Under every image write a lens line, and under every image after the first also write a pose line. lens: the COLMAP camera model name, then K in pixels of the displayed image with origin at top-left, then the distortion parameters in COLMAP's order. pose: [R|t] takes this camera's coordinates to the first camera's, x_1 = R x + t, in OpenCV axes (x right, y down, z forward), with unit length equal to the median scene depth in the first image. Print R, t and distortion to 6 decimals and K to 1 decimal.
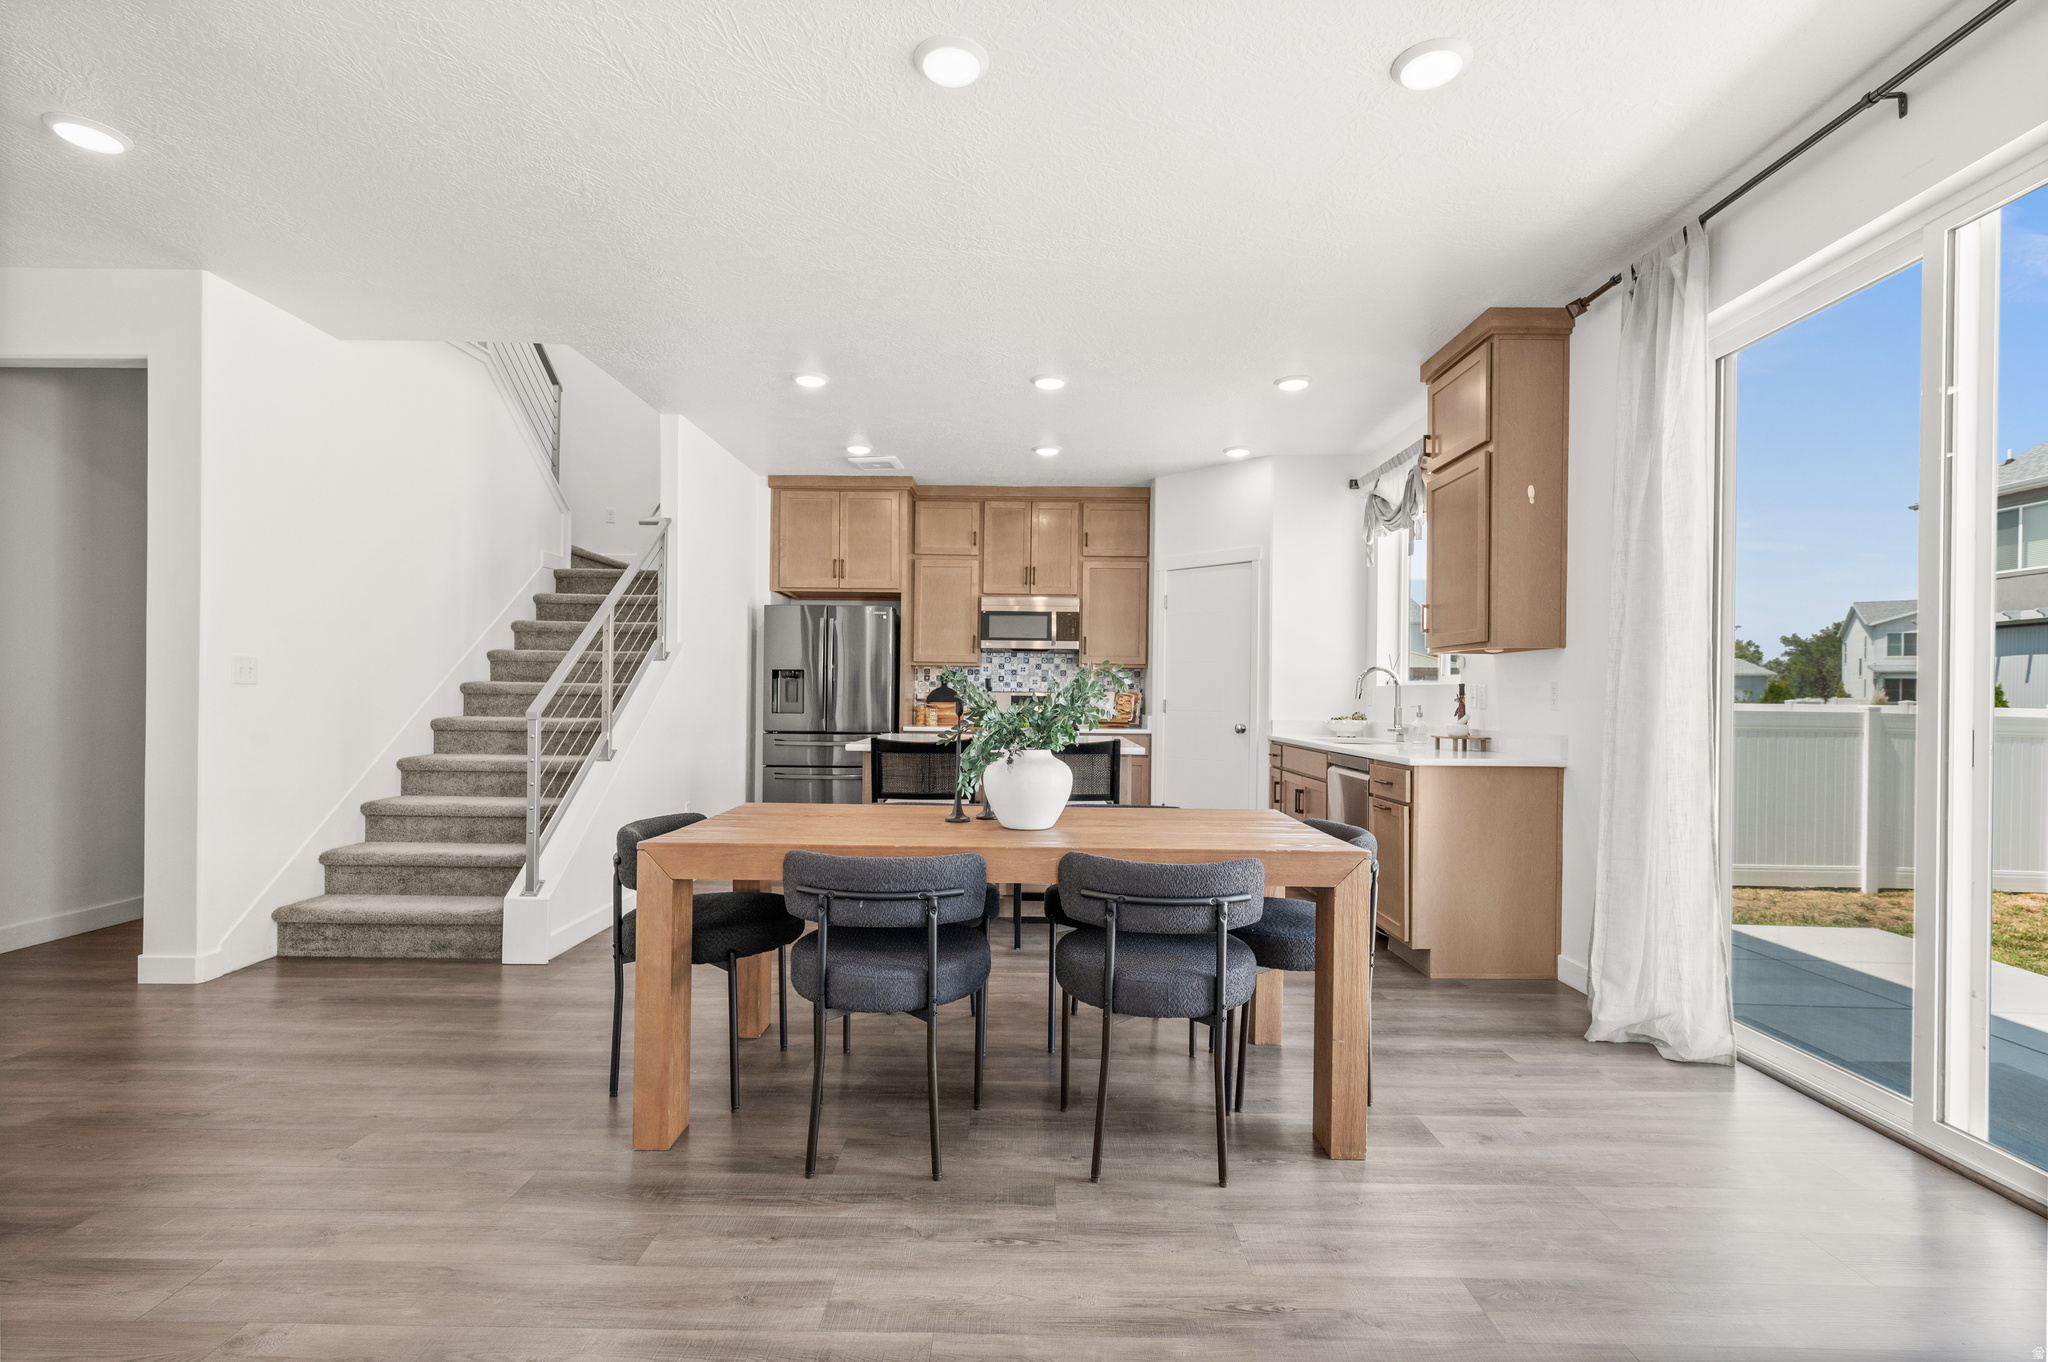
lens RADIAL K [[929.8, 0, 1027.3], [0, 929.8, 696.6], [0, 0, 1]] dist [0.002197, 0.000510]
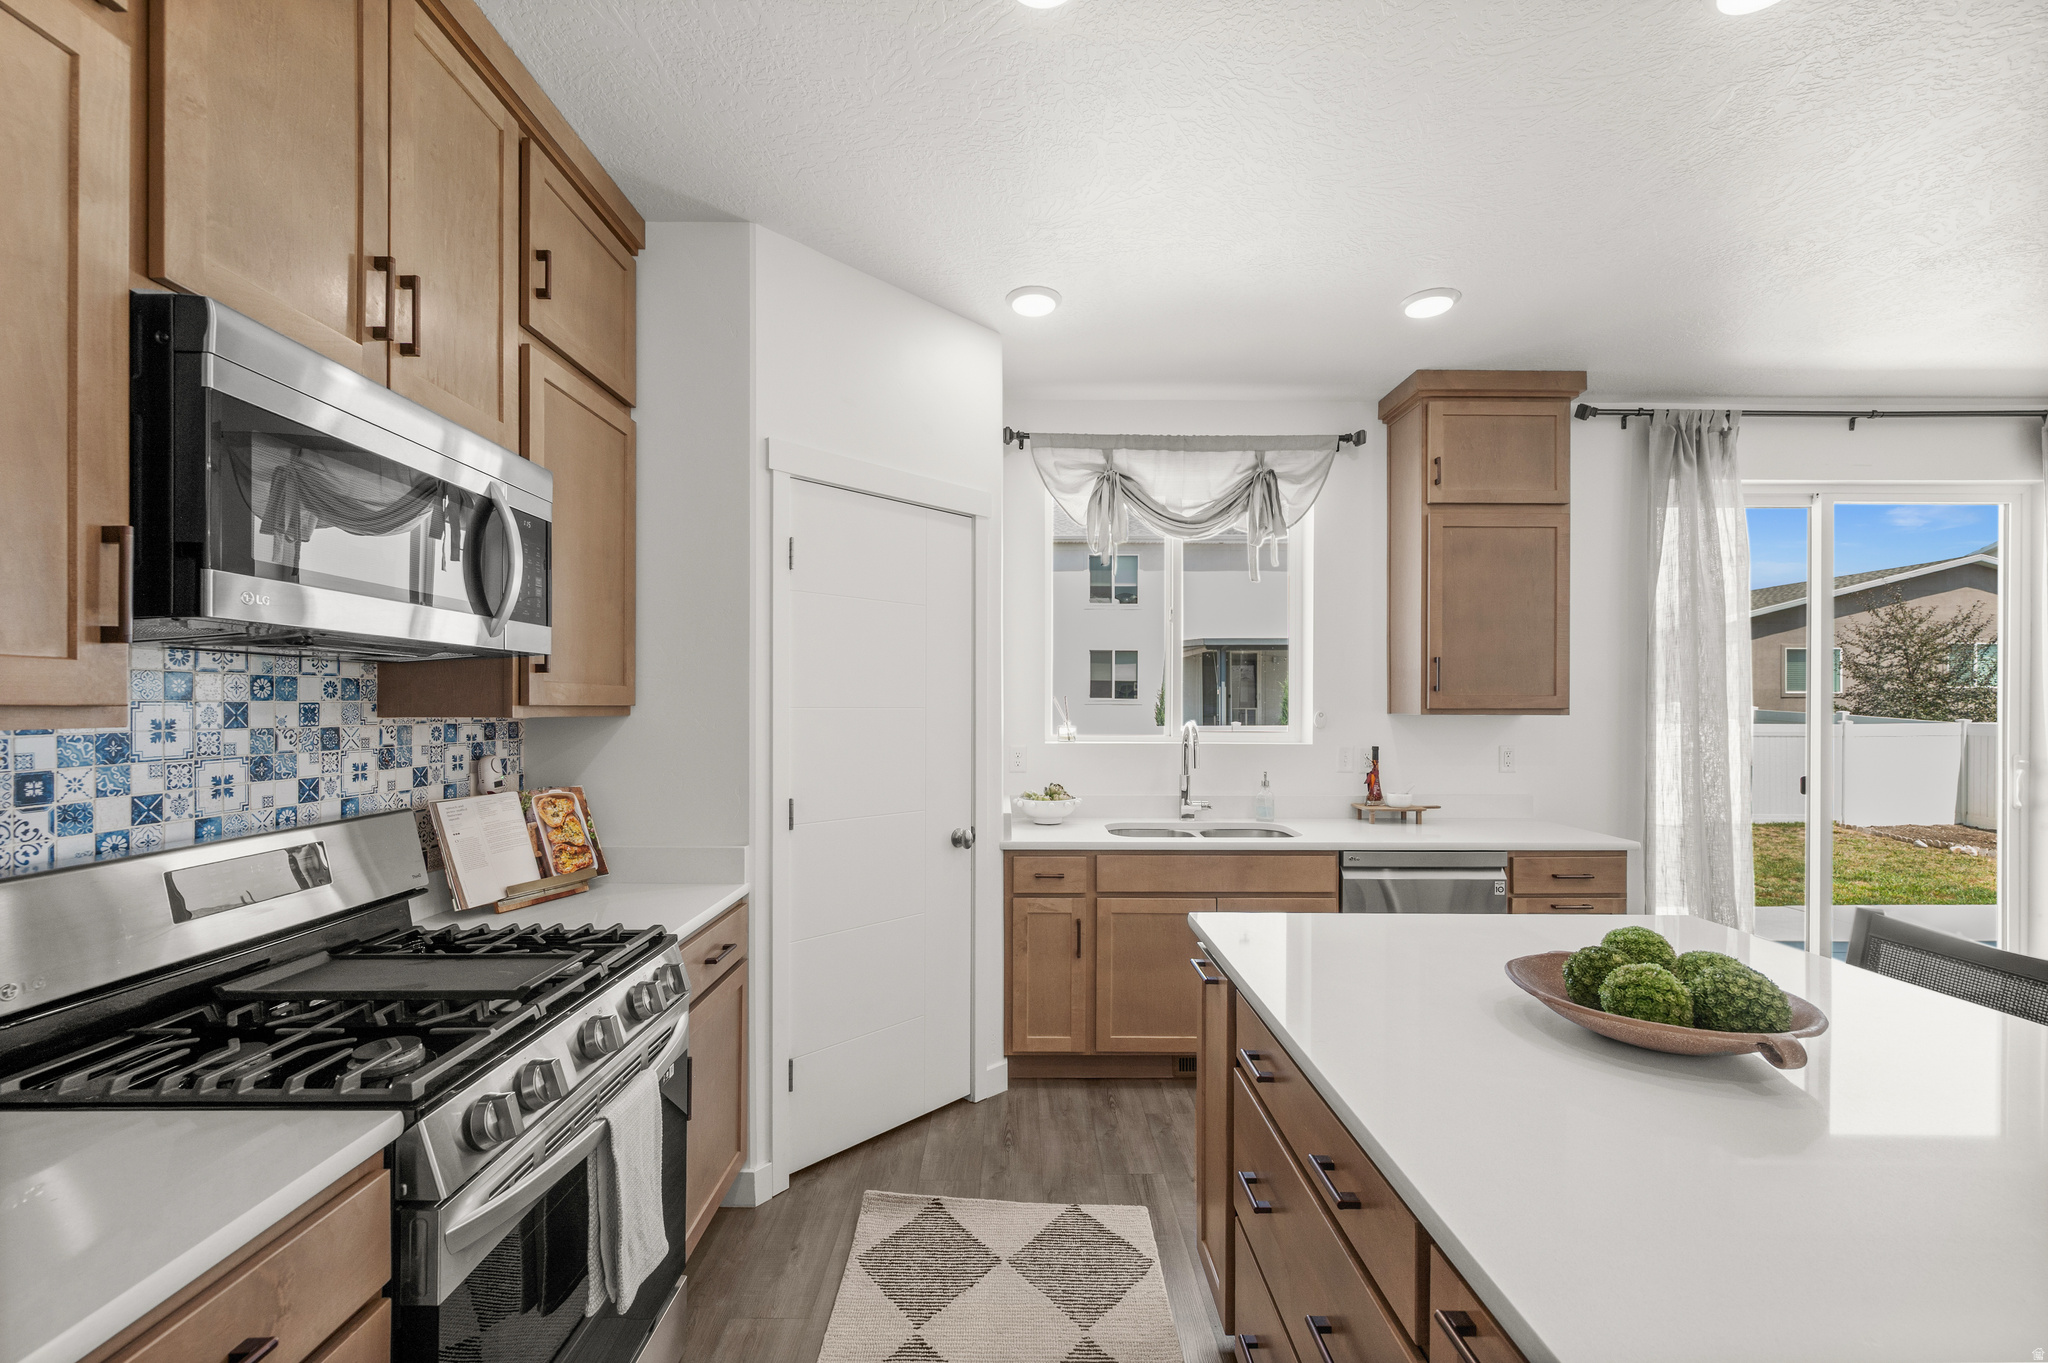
lens RADIAL K [[809.3, 0, 1025.9], [0, 809.3, 702.3], [0, 0, 1]] dist [-0.002492, 0.000106]
pose [[-0.022414, -0.007921, 0.999717, -0.200633], [-0.002524, 0.999966, 0.007866, -0.040726], [-0.999746, -0.002347, -0.022433, 0.889510]]
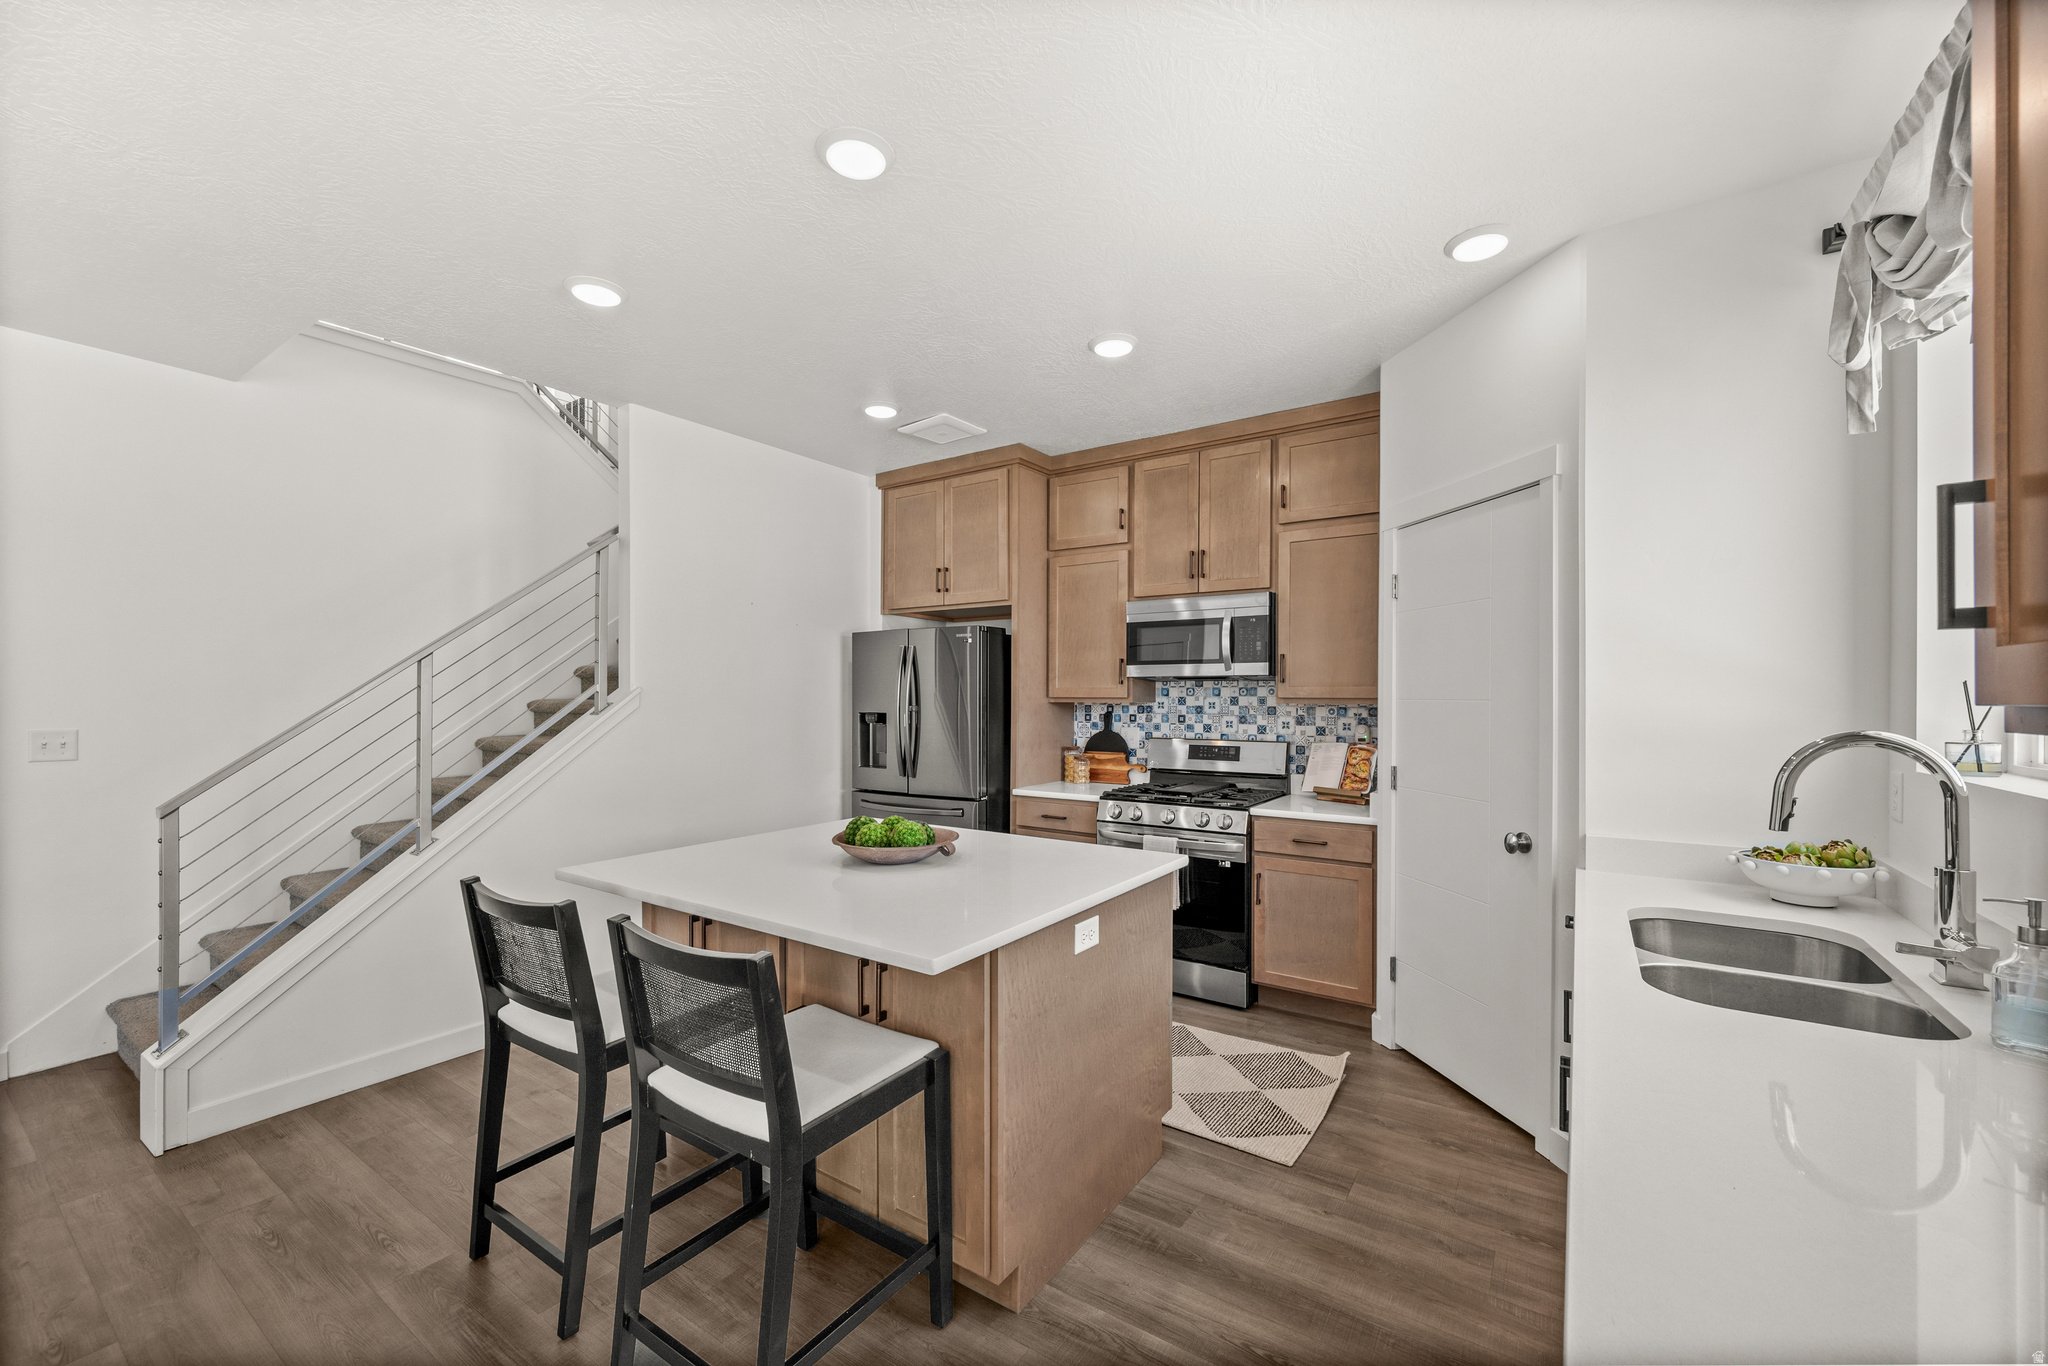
lens RADIAL K [[816.8, 0, 1027.8], [0, 816.8, 696.8], [0, 0, 1]] dist [-0.002239, -0.000230]
pose [[0.836239, -0.010624, -0.548262, 0.226230], [0.006372, 0.999933, -0.009658, -0.033415], [0.548328, 0.004583, 0.836251, 0.472225]]
